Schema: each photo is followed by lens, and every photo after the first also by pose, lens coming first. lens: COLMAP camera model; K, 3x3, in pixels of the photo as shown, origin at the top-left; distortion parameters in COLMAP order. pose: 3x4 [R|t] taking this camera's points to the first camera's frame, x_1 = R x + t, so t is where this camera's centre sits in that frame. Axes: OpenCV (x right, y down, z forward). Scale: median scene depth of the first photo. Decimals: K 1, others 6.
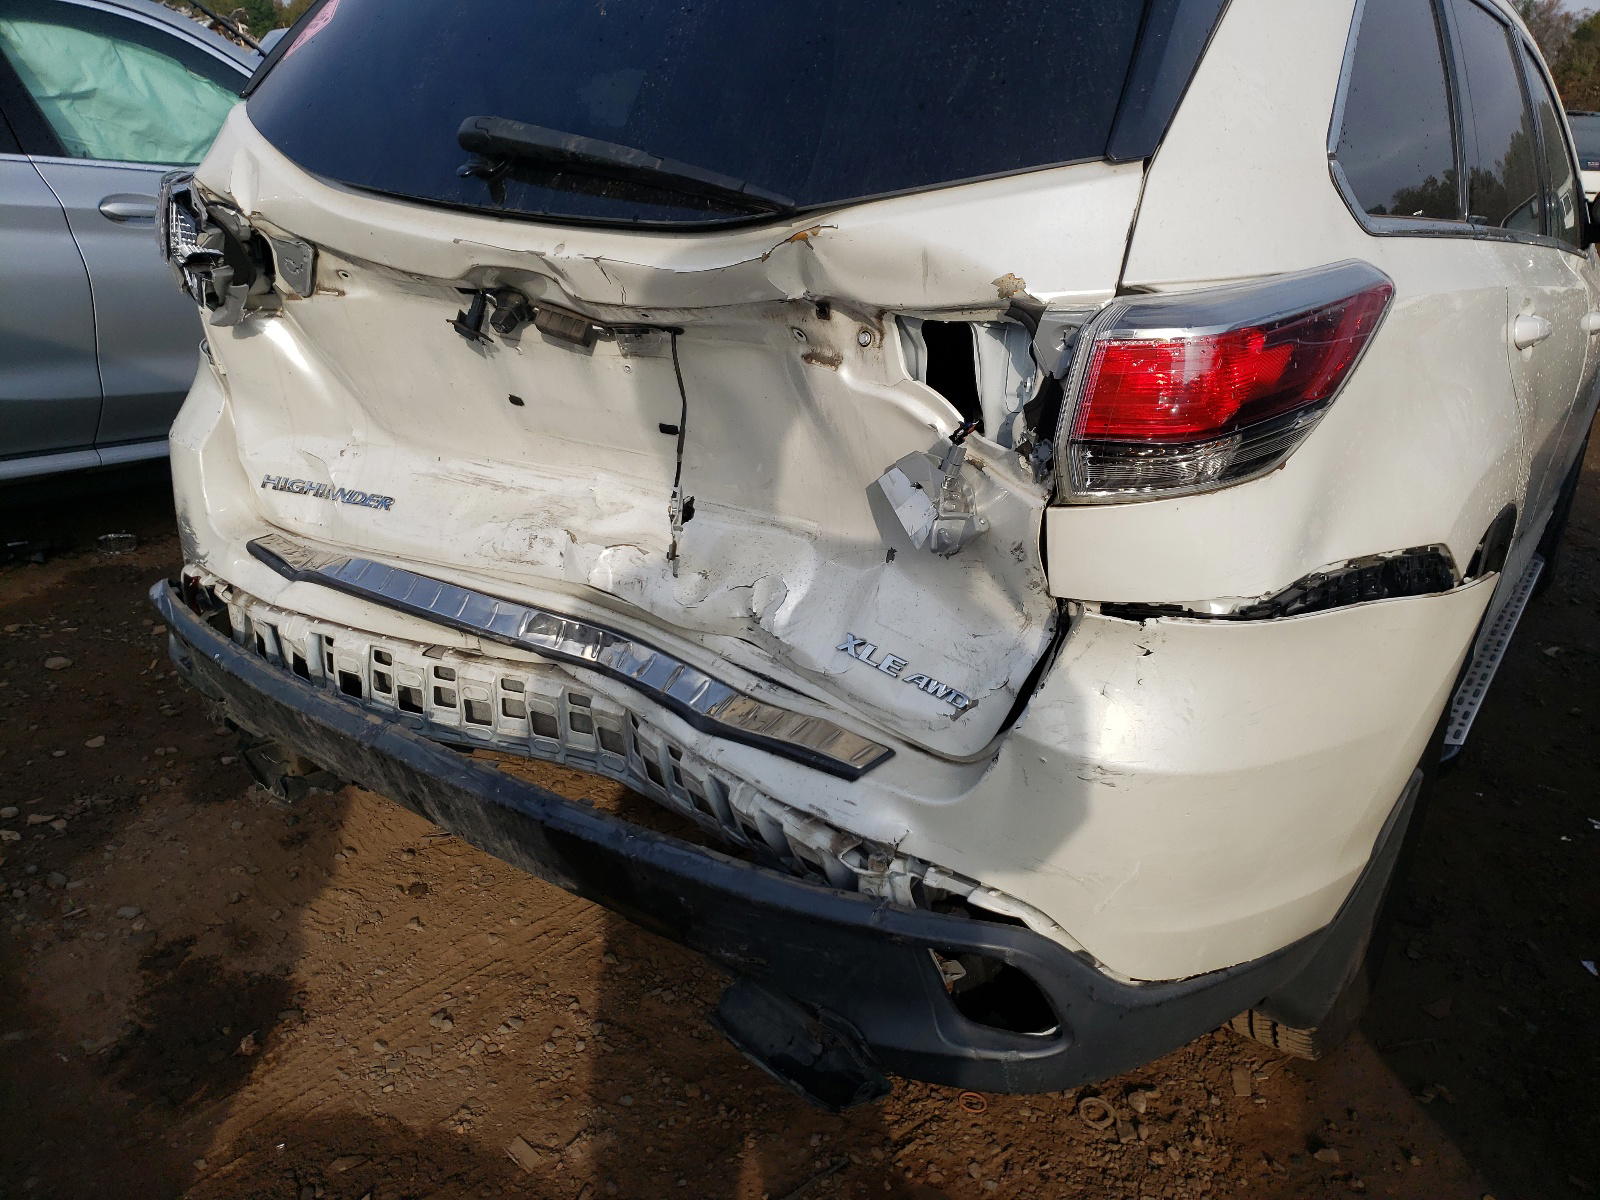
lens RADIAL K [[1272.6, 0, 800.0], [0, 1272.6, 600.0], [0, 0, 1]] dist [0.012581, -0.001830]
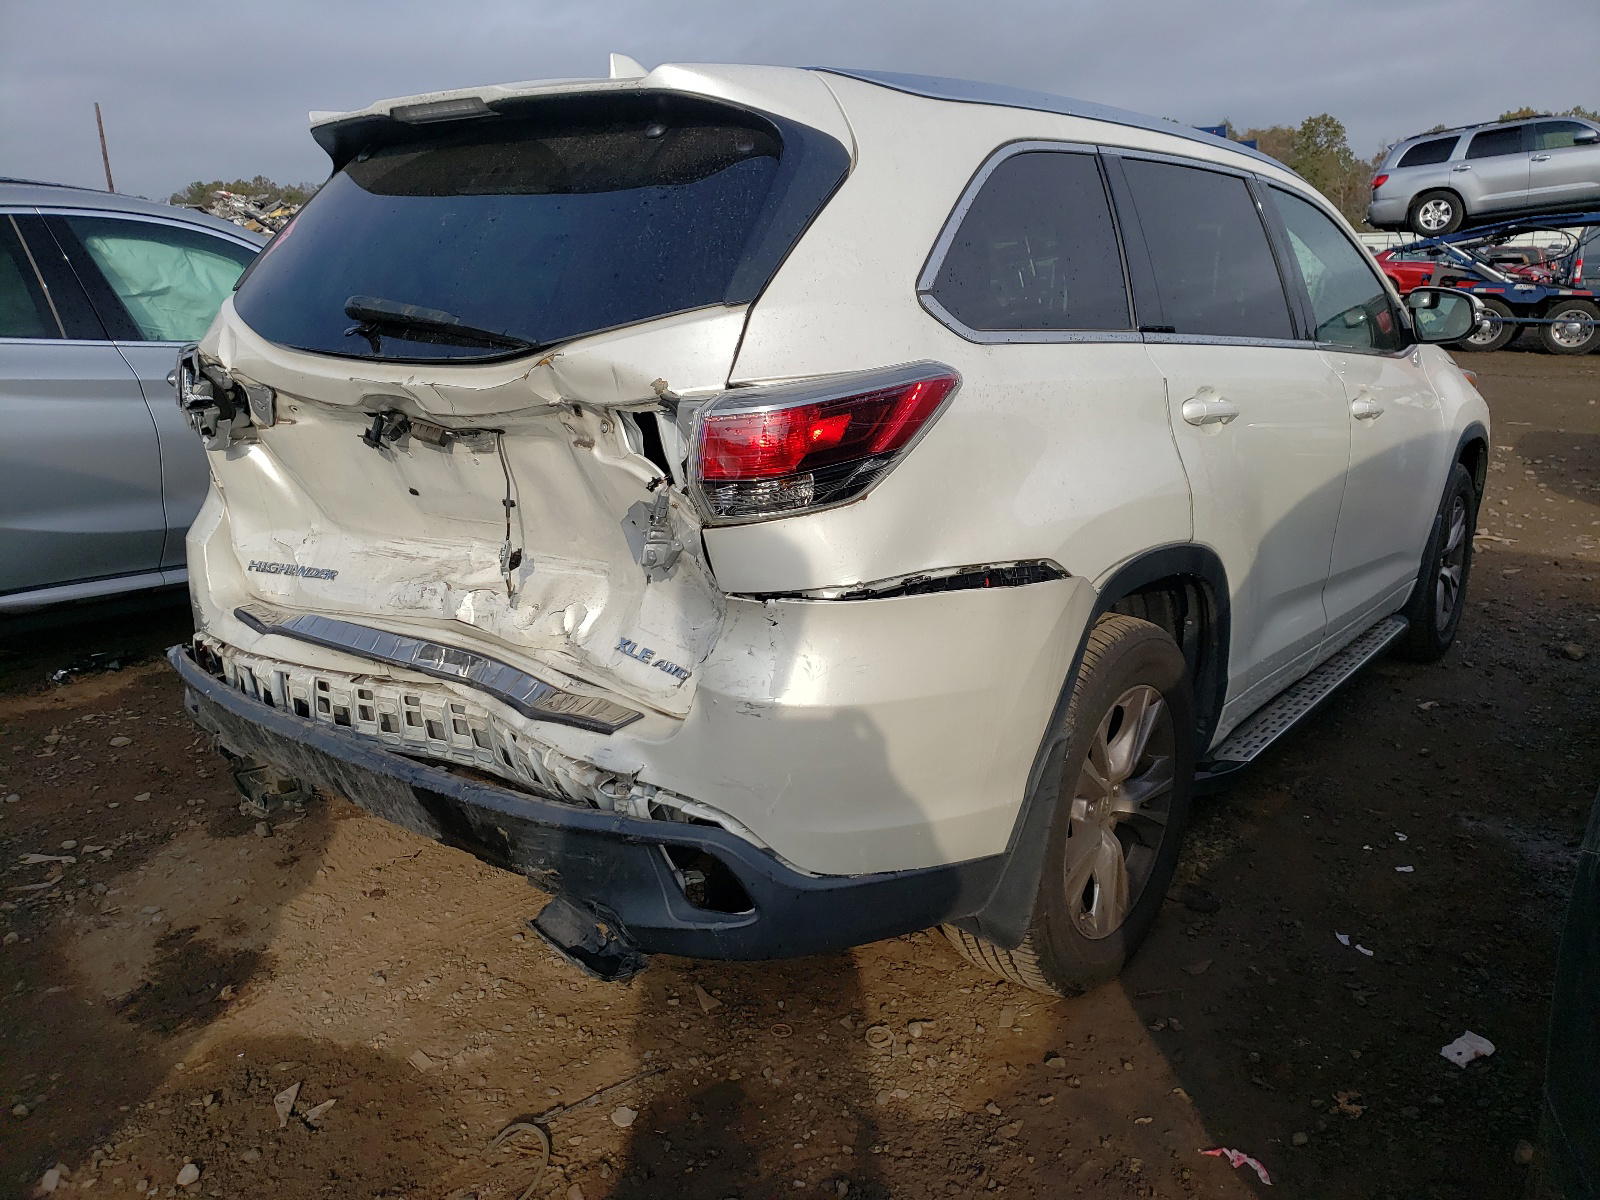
lens RADIAL K [[1285.5, 0, 800.0], [0, 1285.5, 600.0], [0, 0, 1]] dist [0.008848, 0.005332]
pose [[0.996561, -0.037236, -0.074018, 0.287514], [0.028733, 0.993203, -0.112796, 0.126769], [0.077715, 0.110281, 0.990857, -0.329773]]
